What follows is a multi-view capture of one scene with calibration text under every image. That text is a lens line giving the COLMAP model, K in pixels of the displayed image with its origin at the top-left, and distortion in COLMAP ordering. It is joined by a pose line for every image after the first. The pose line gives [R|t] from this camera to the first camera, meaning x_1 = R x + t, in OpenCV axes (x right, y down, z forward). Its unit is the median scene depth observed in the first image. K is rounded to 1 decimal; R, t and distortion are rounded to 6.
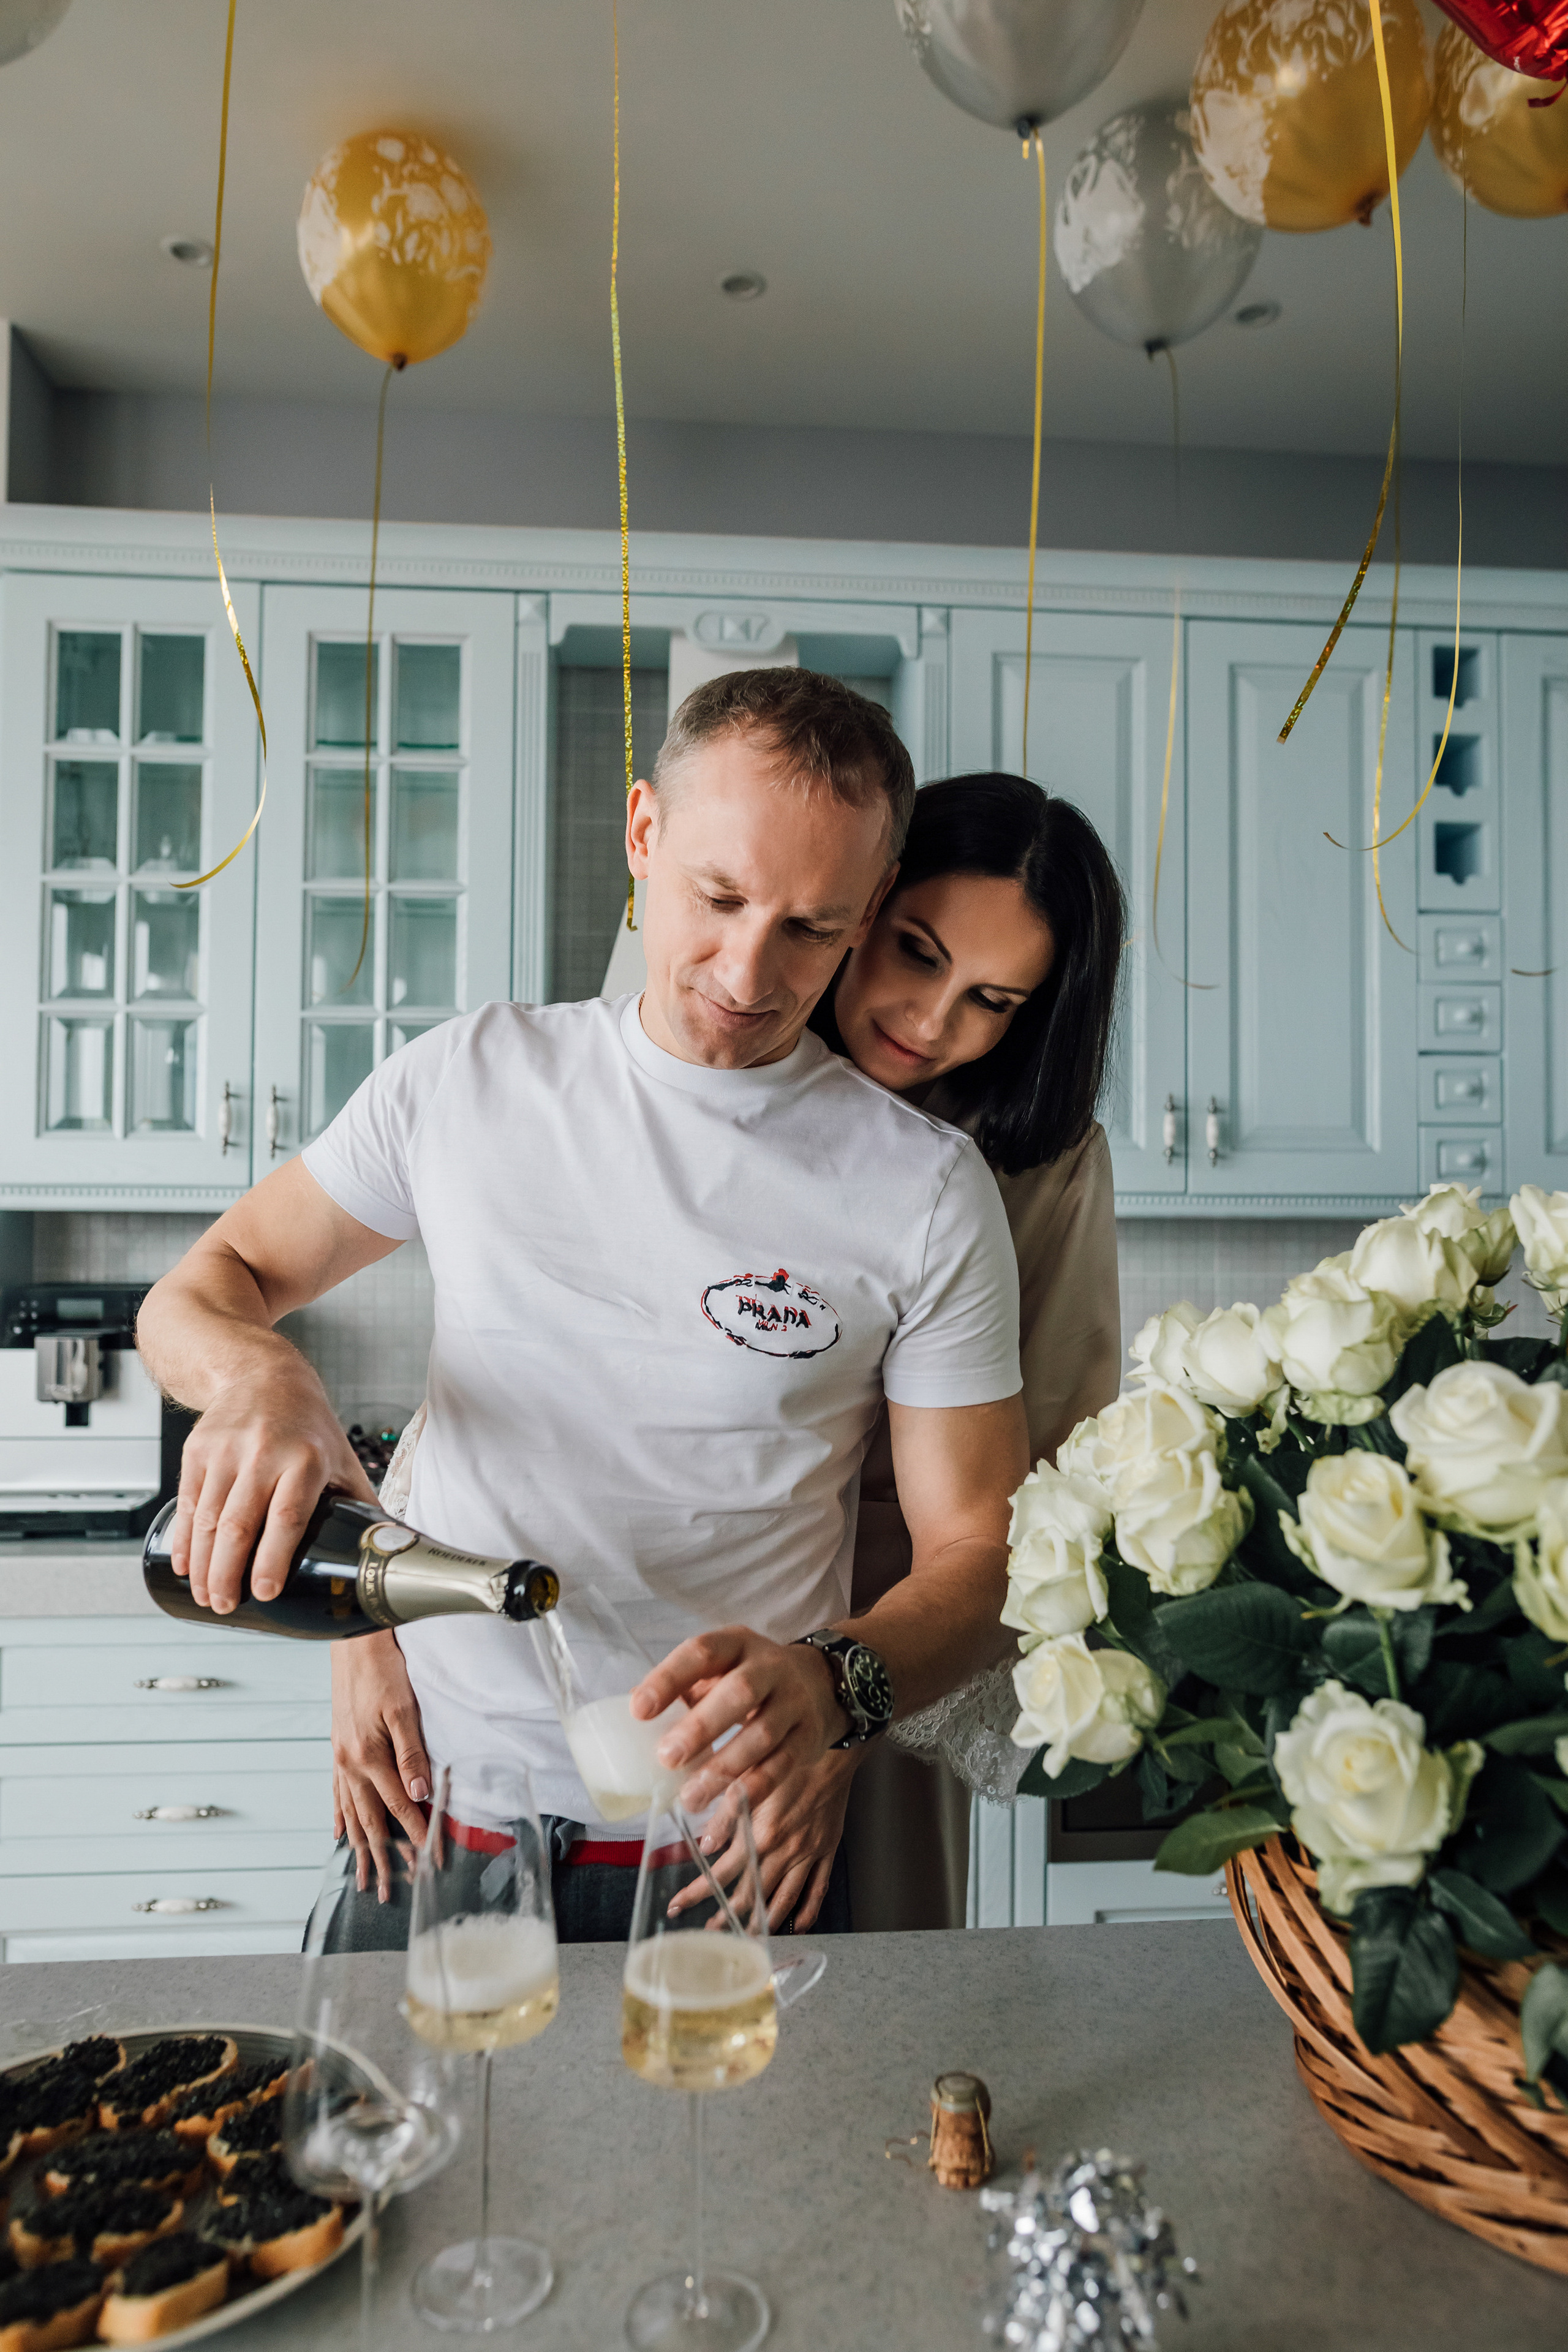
lens RADIAL K [[1598.0, 0, 781.9], [0, 1598.0, 1173.3], [0, 0, 1]] dist [-0.029739, 0.016344]
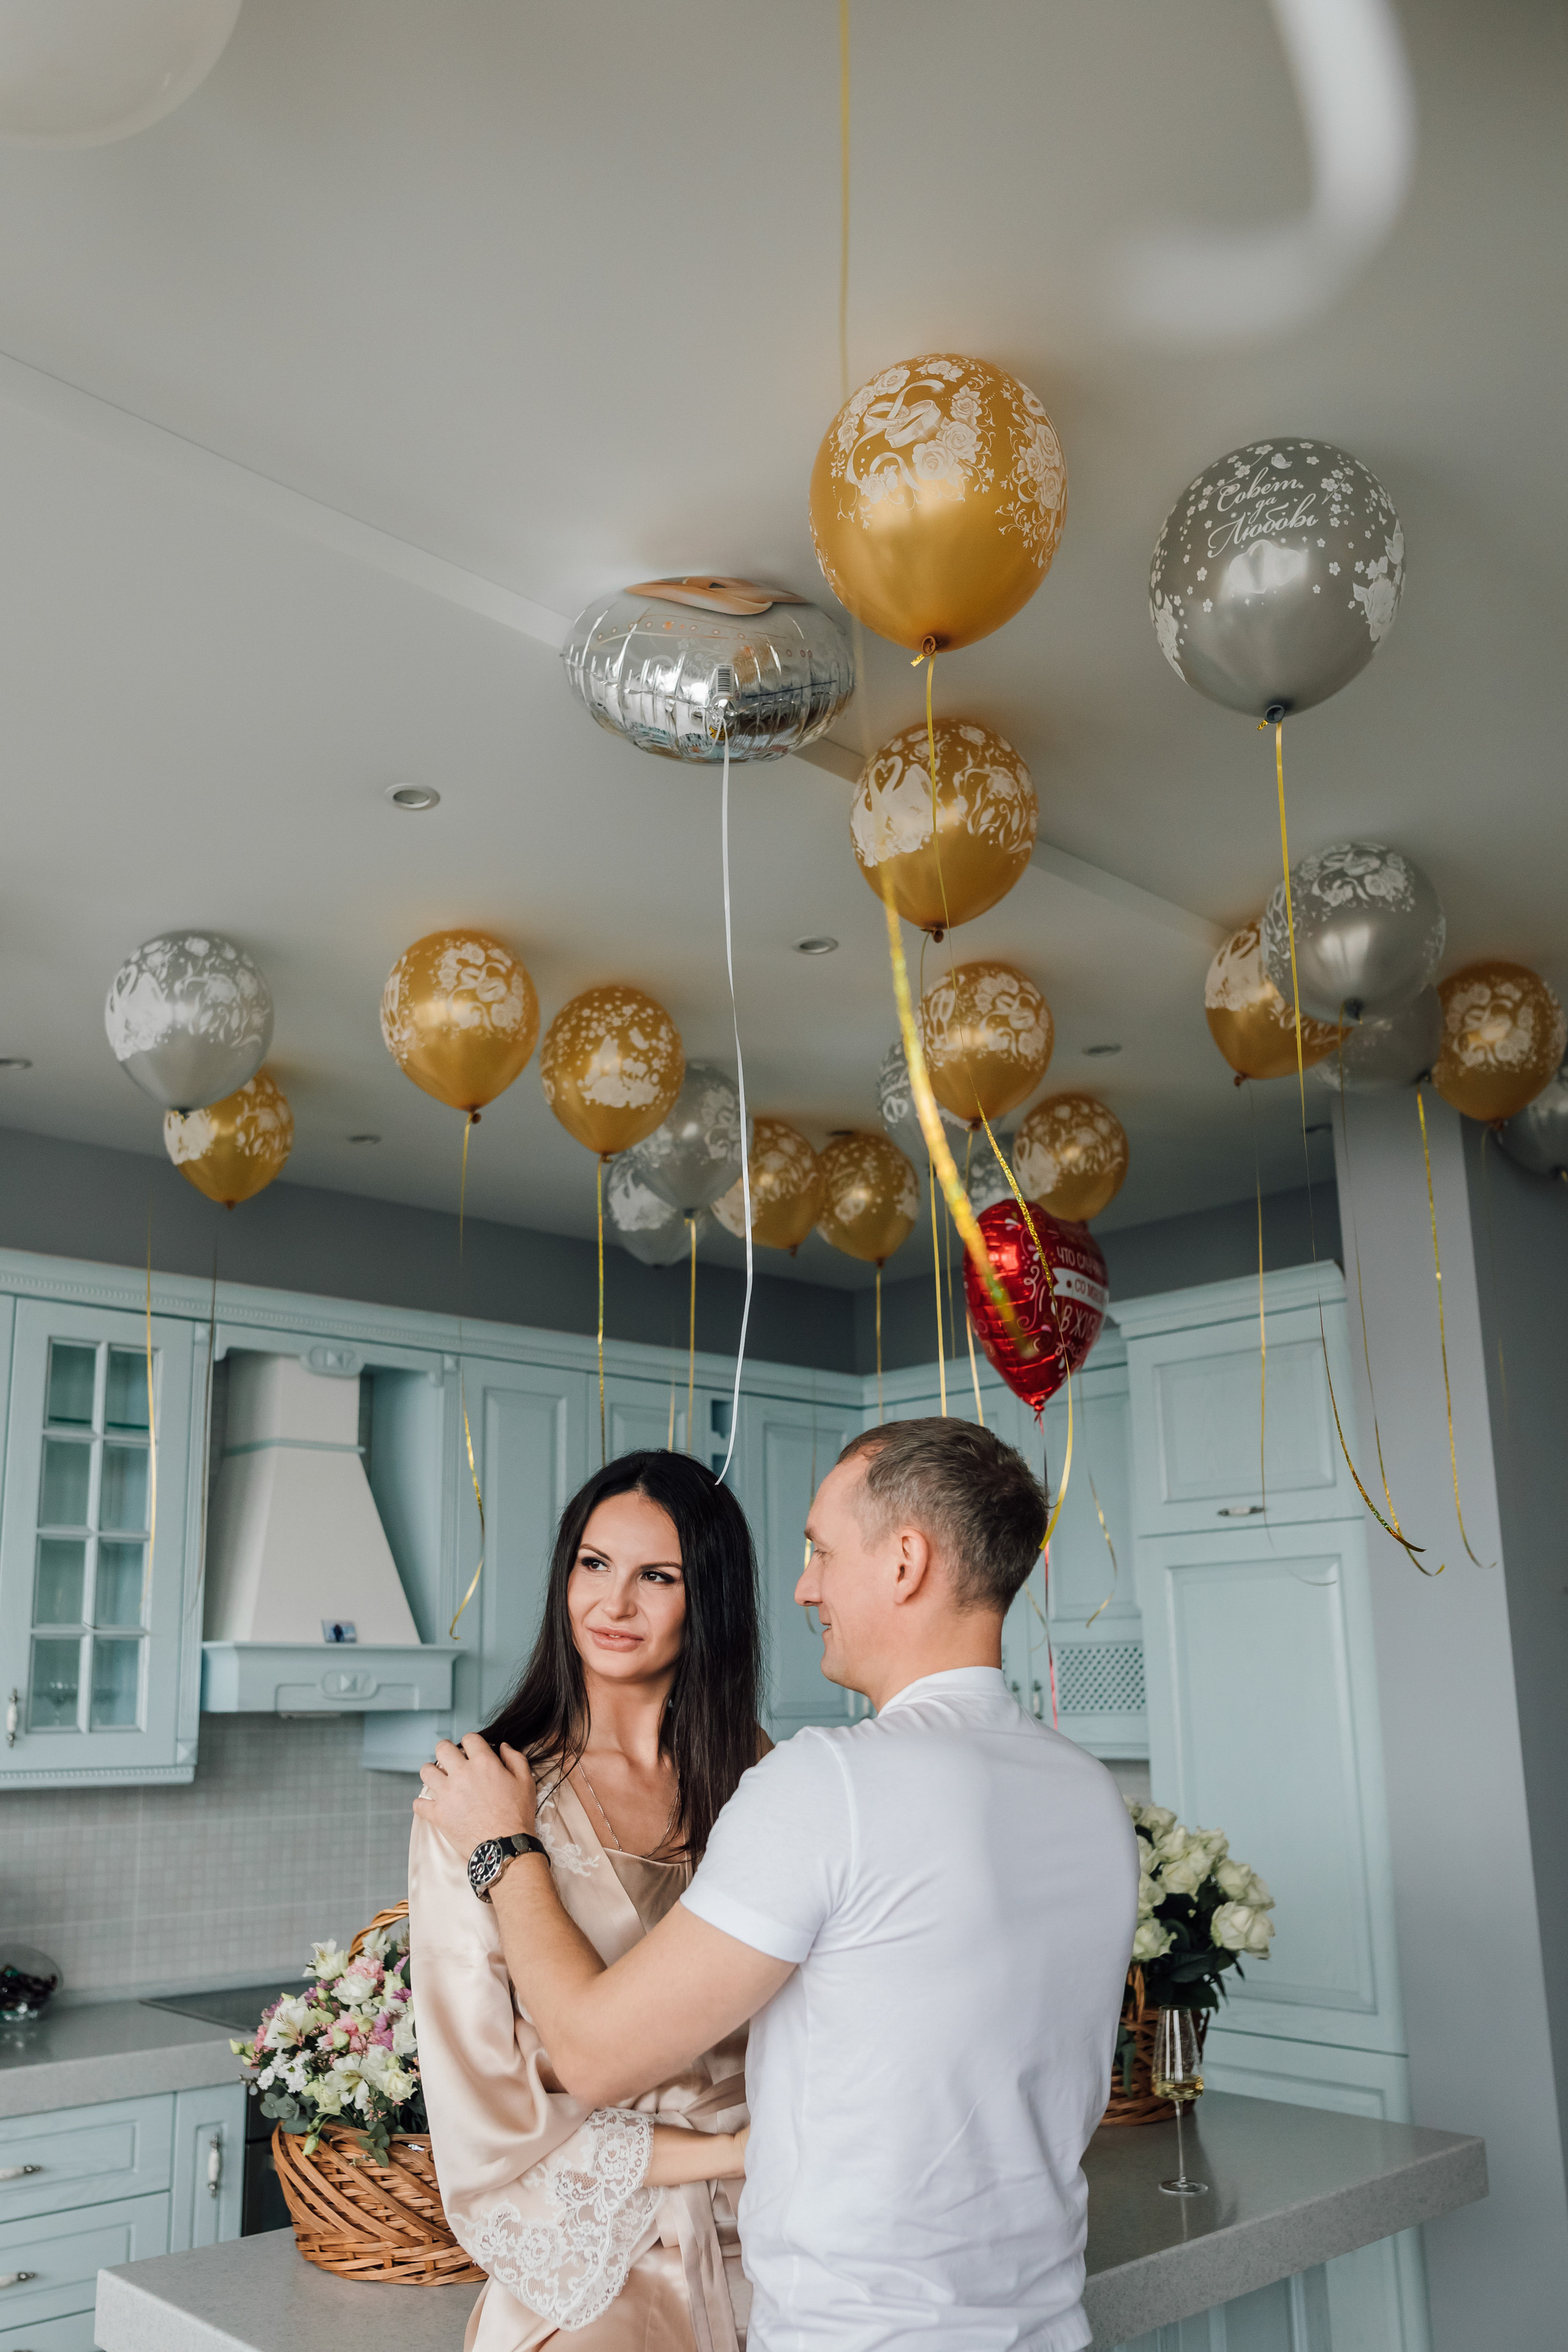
lens RADIAL K [[1855.1, 0, 689.8], [0, 1855.1, 1308.6], [0, 0, 1]] dist [-0.045030, 0.050580]
pose [[0.805777, 0.106783, 0.582512, -0.801161], [0.002444, 0.983002, -0.183581, -0.084352], [-0.592213, 0.149349, 0.791820, -0.557511]]
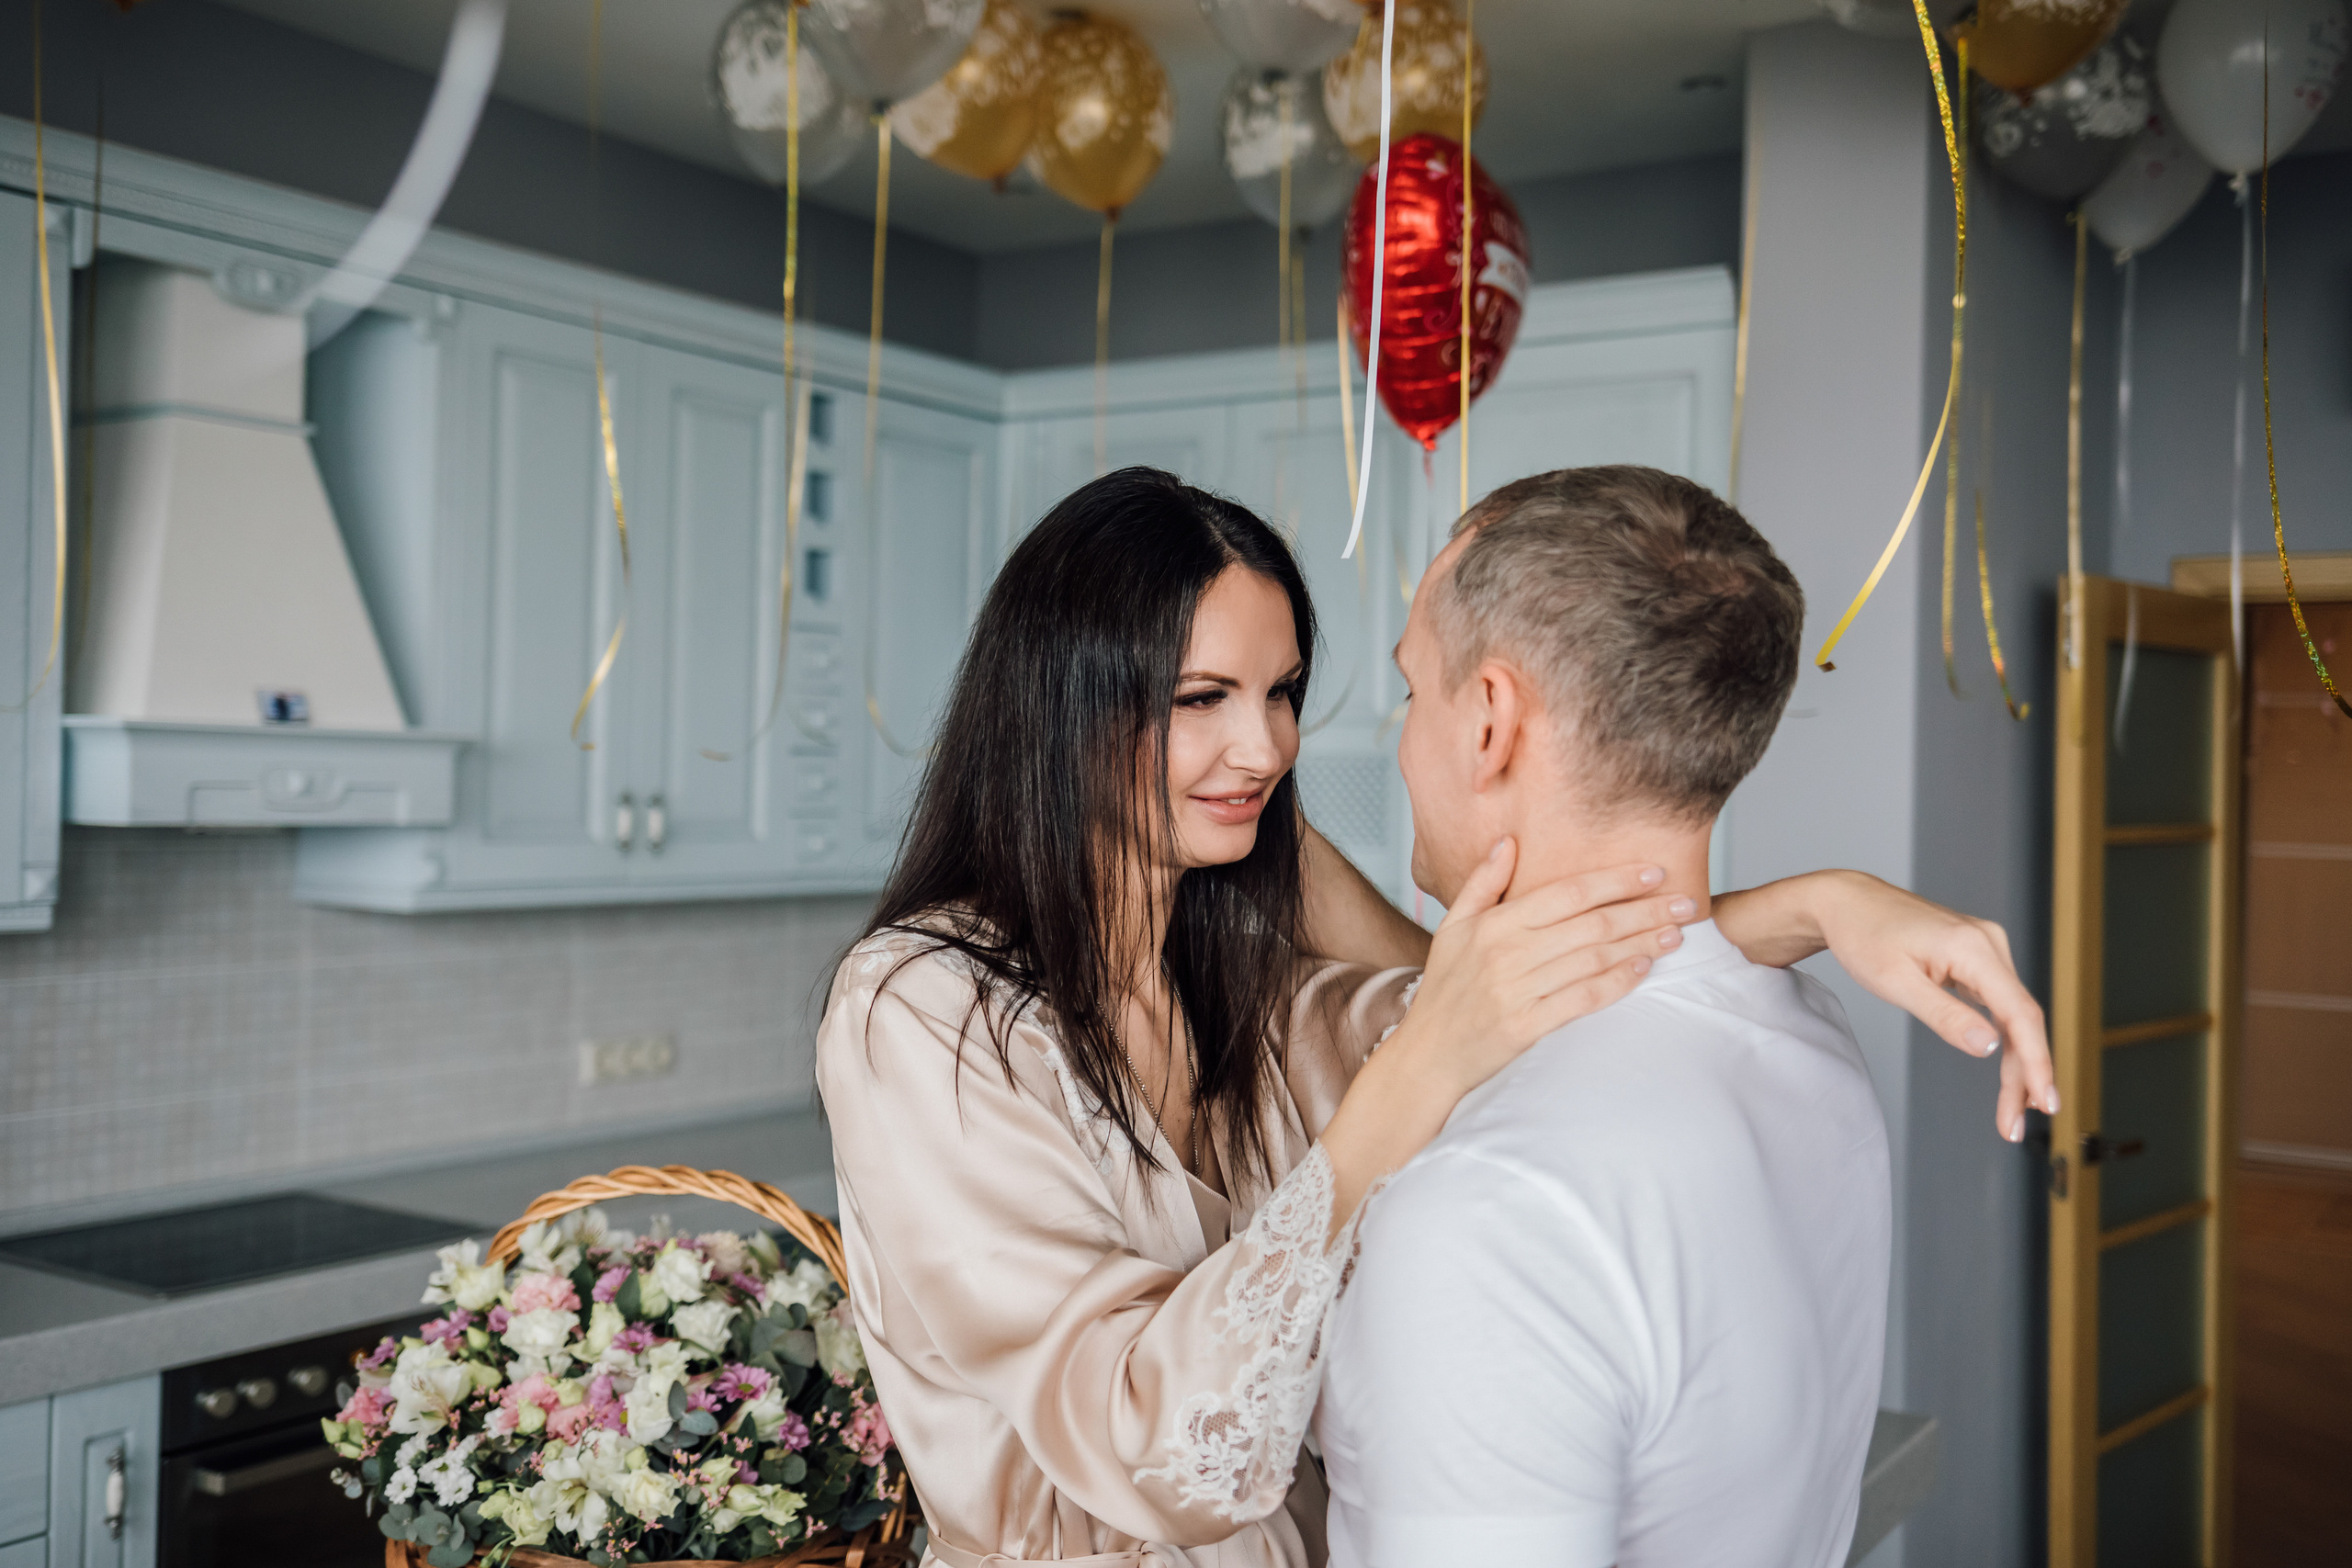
lens RADIAL K [[2280.1, 0, 1179.5], [0, 2280.1, 781.2], [0, 0, 1]] dist [0.007571, 0.012817]
pose [[0.616477, 0.004684, 0.787359, -0.793425], [-0.035975, 0.999106, 0.022223, -0.110542], [-0.786551, -0.042026, 0.616094, -0.254617]]
